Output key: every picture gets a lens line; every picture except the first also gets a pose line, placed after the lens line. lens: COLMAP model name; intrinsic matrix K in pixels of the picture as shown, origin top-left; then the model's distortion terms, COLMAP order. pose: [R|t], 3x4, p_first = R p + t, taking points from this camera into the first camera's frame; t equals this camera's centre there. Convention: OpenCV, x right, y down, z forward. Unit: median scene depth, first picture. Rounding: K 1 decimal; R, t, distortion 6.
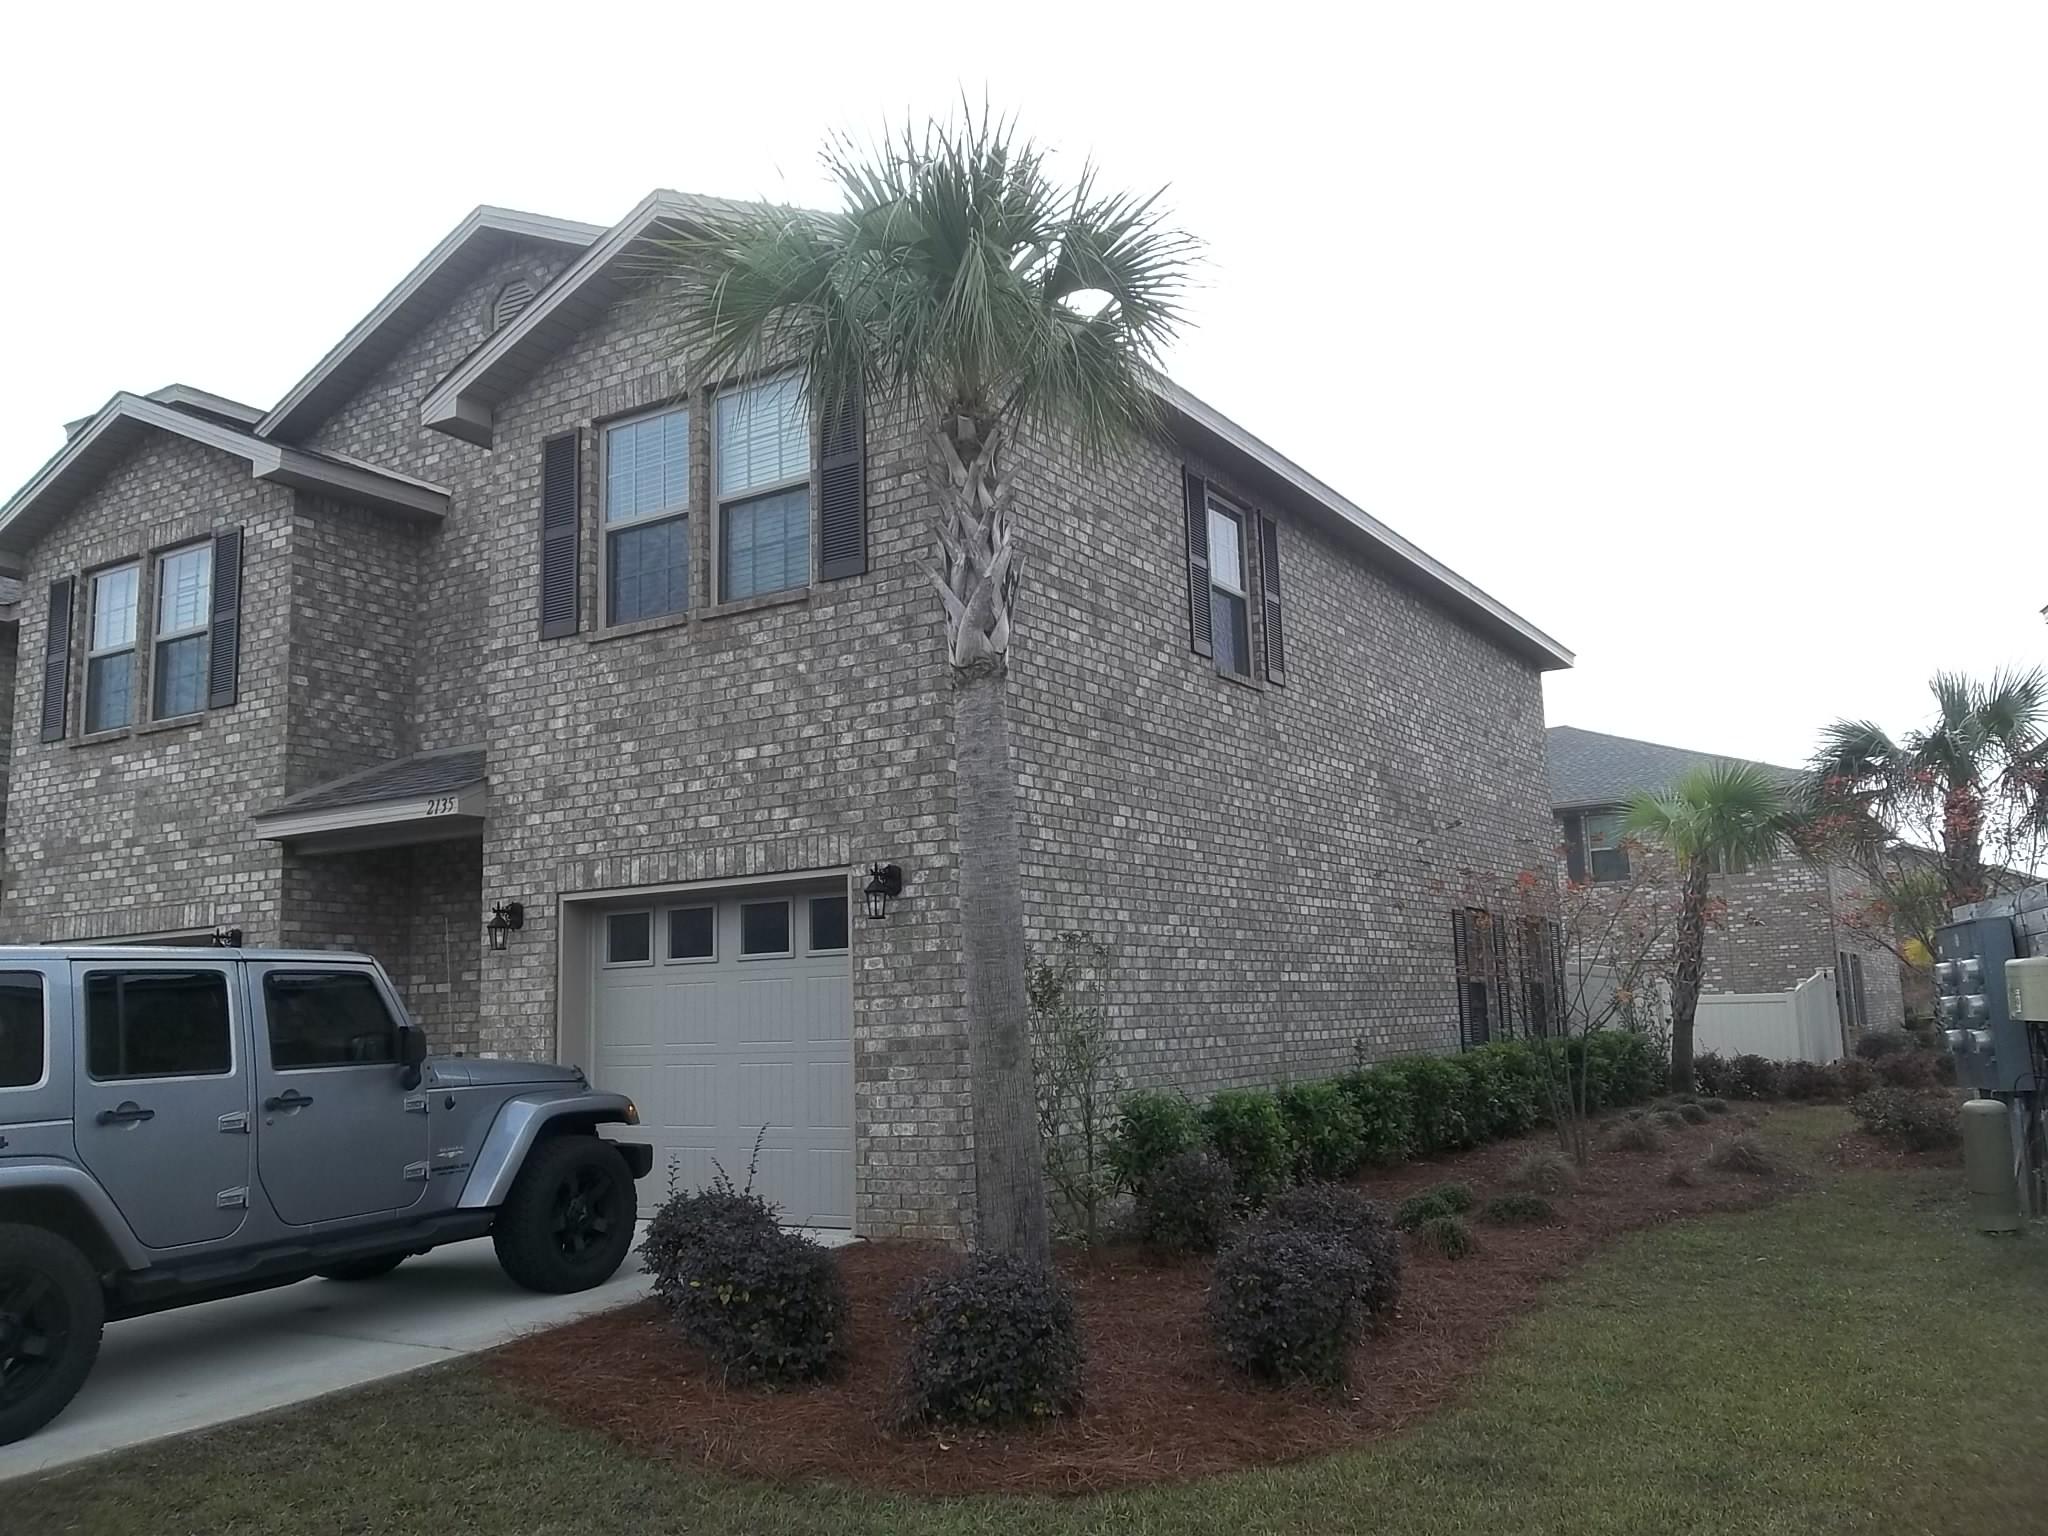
lens RADIAL K [[1678.1, 0, 1025.7], [0, 1678.1, 777.4], [0, 0, 1]] dist [0.006987, -0.013743]
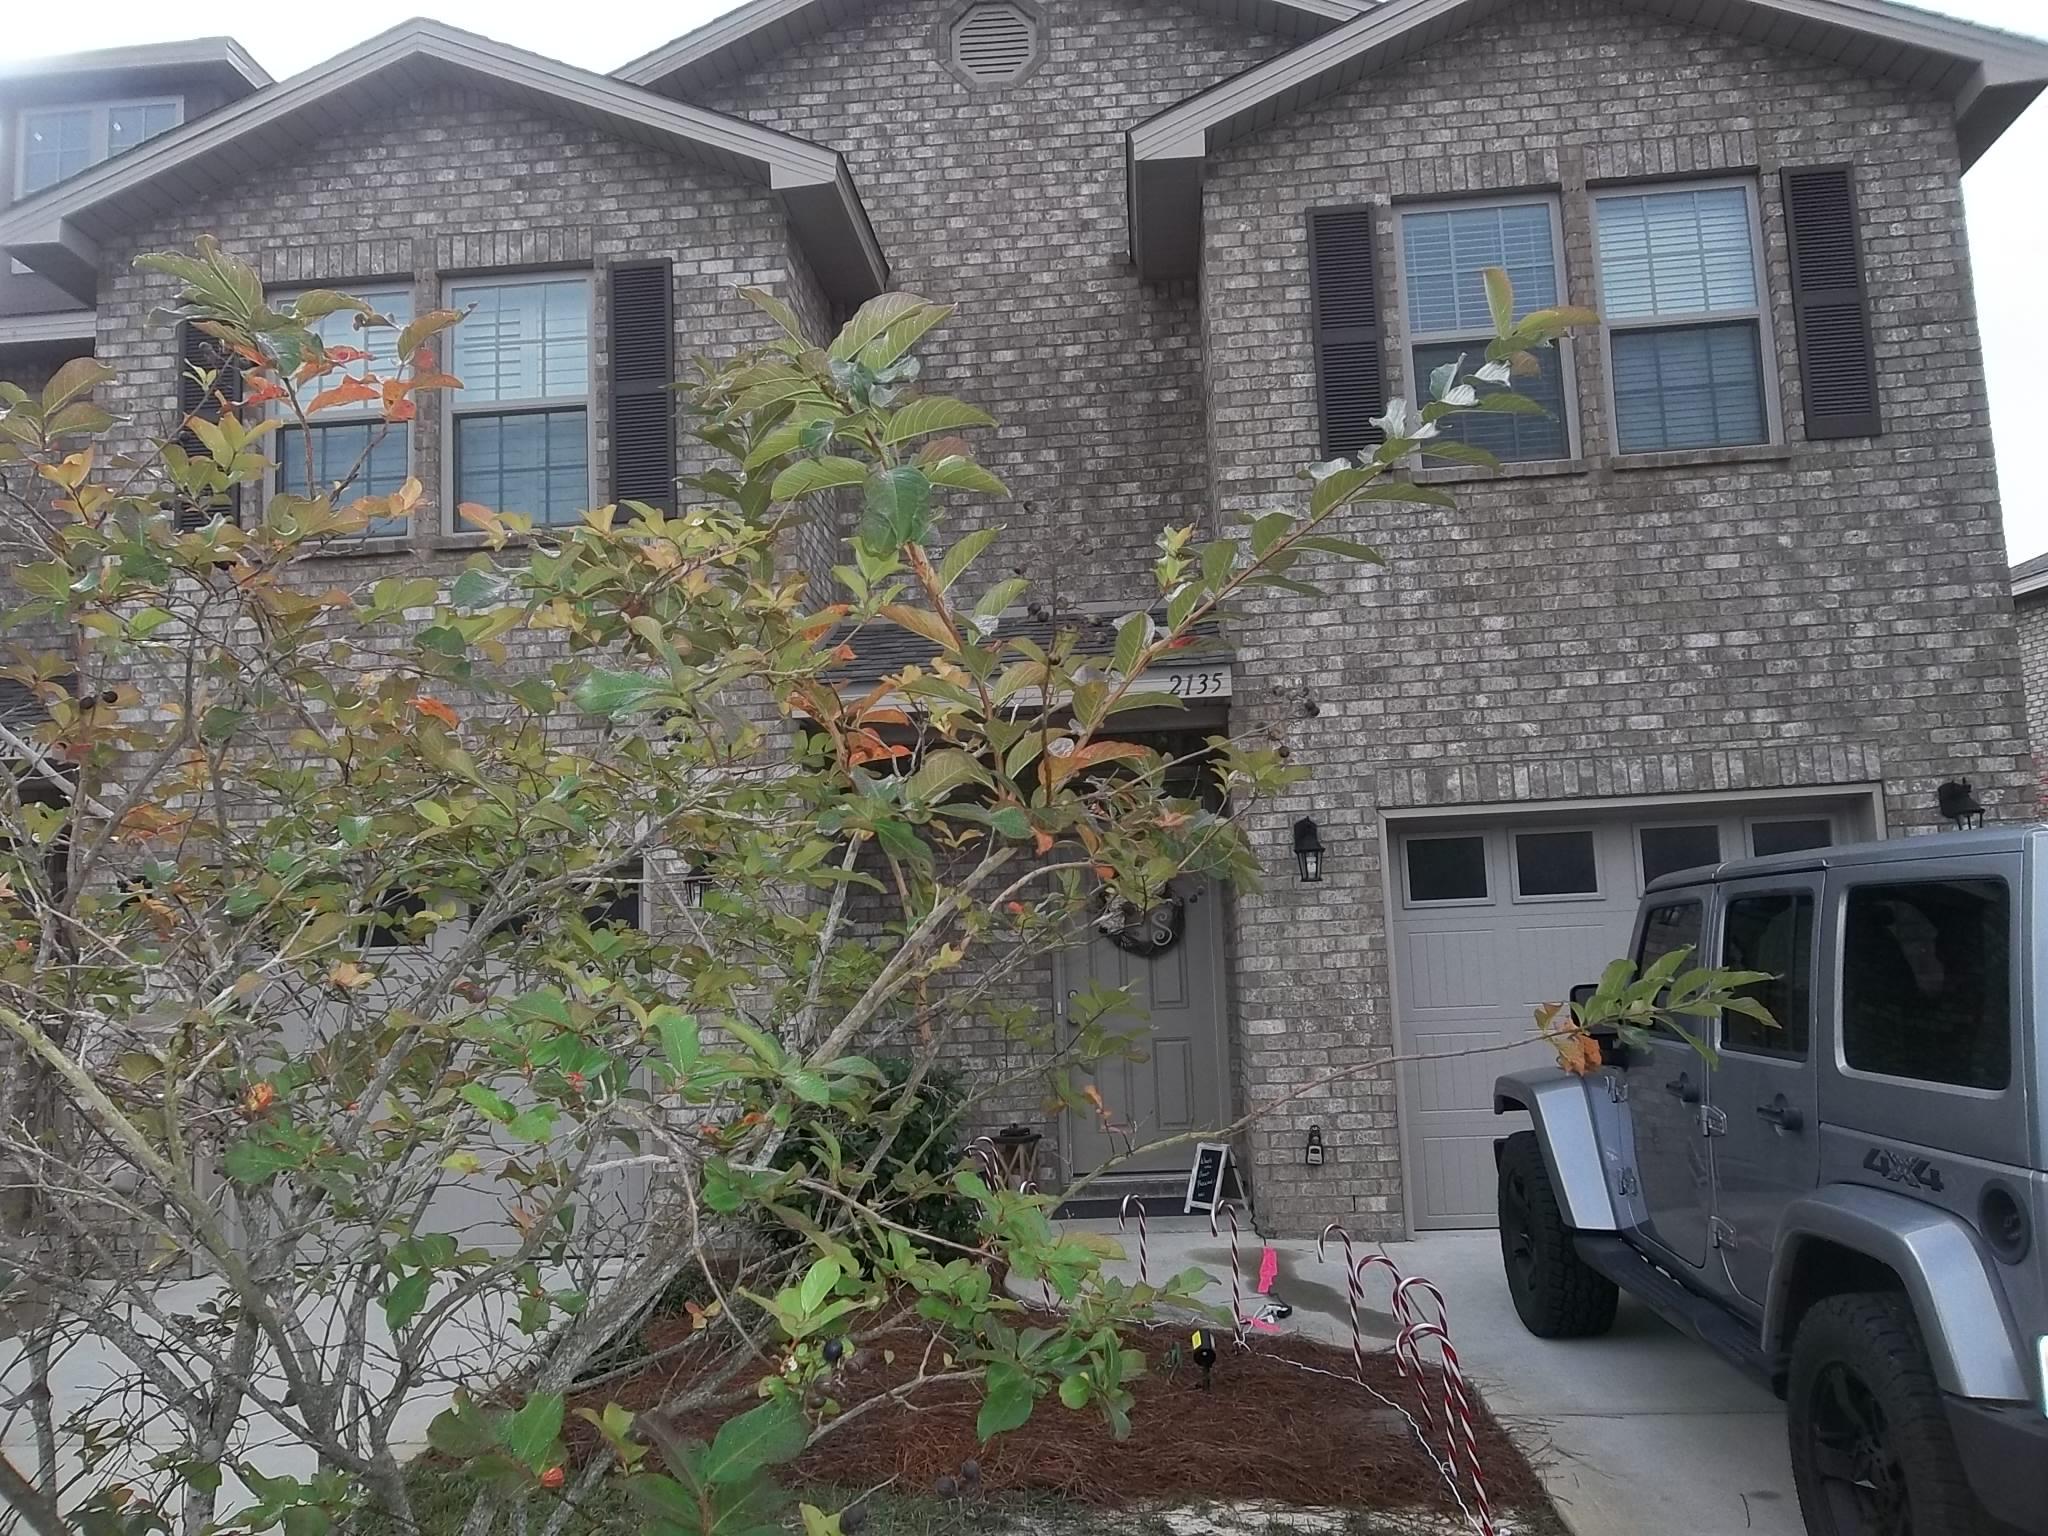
lens RADIAL K [[1682.9, 0, 1036.3], [0, 1682.9, 770.2], [0, 0, 1]] dist [0.015052, -0.002101]
pose [[0.890578, 0.047298, 0.452364, -0.780956], [-0.048197, 0.998792, -0.009545, 0.068260], [-0.452269, -0.013302, 0.891782, 0.401804]]
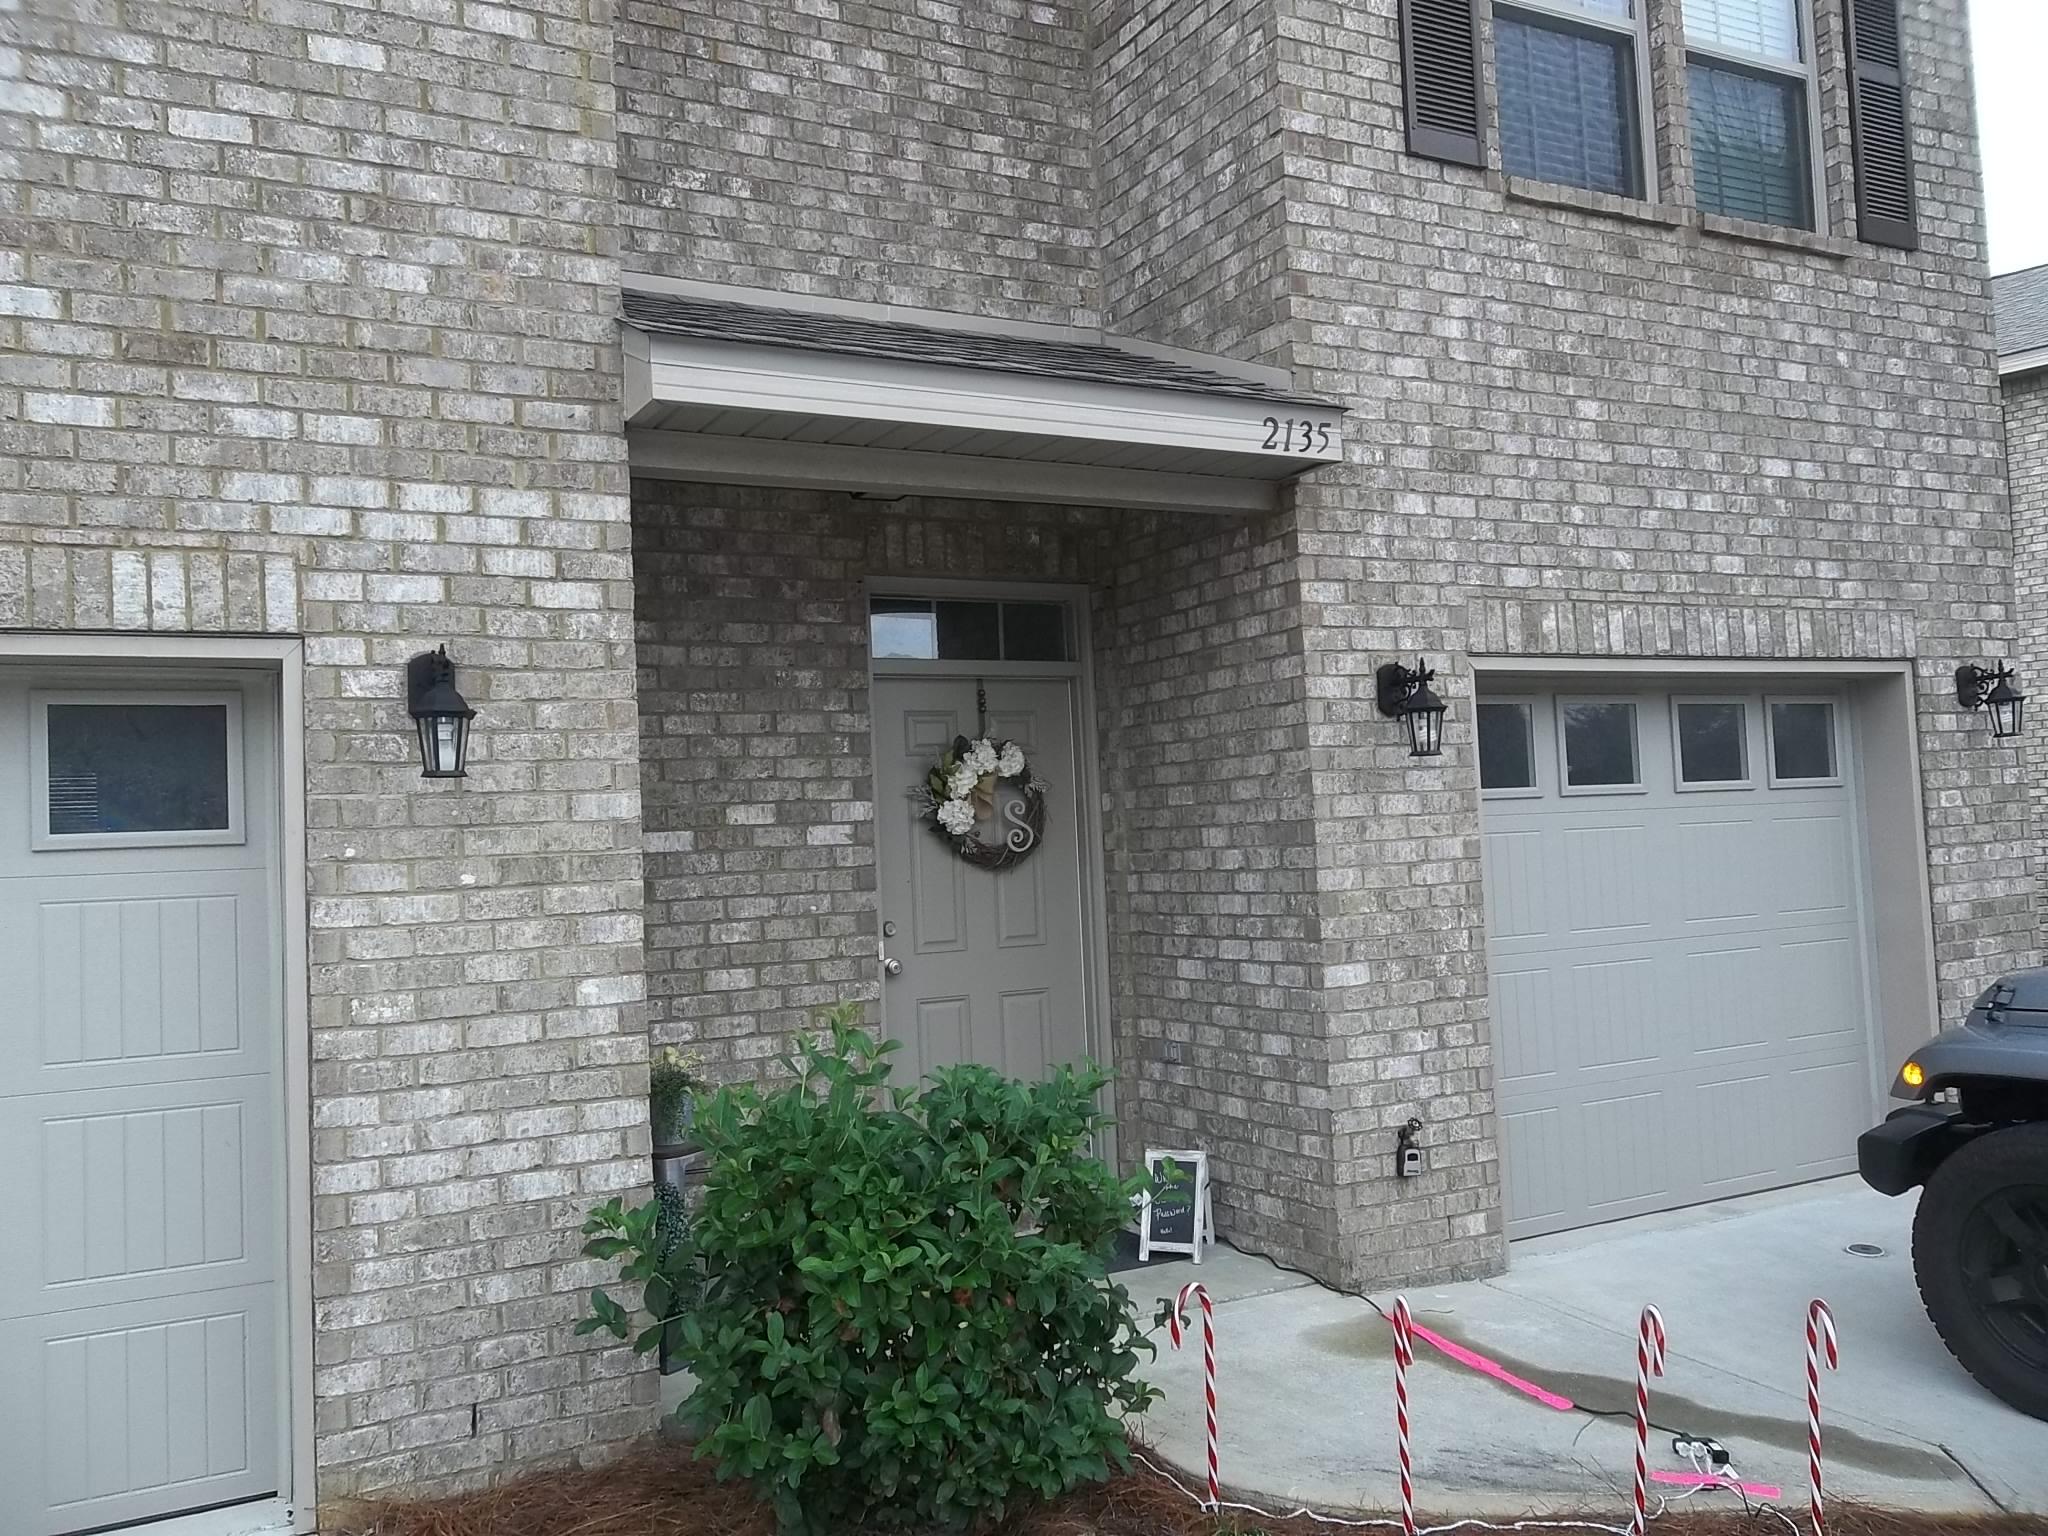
lens RADIAL K [[1673.3, 0, 1024.0], [0, 1673.3, 768.0], [0, 0, 1]] dist [0.016515, -0.013439]
pose [[0.504588, 0.045879, 0.862141, -0.818417], [-0.093053, 0.995660, 0.001477, 0.119556], [-0.858331, -0.080970, 0.506667, 0.873467]]
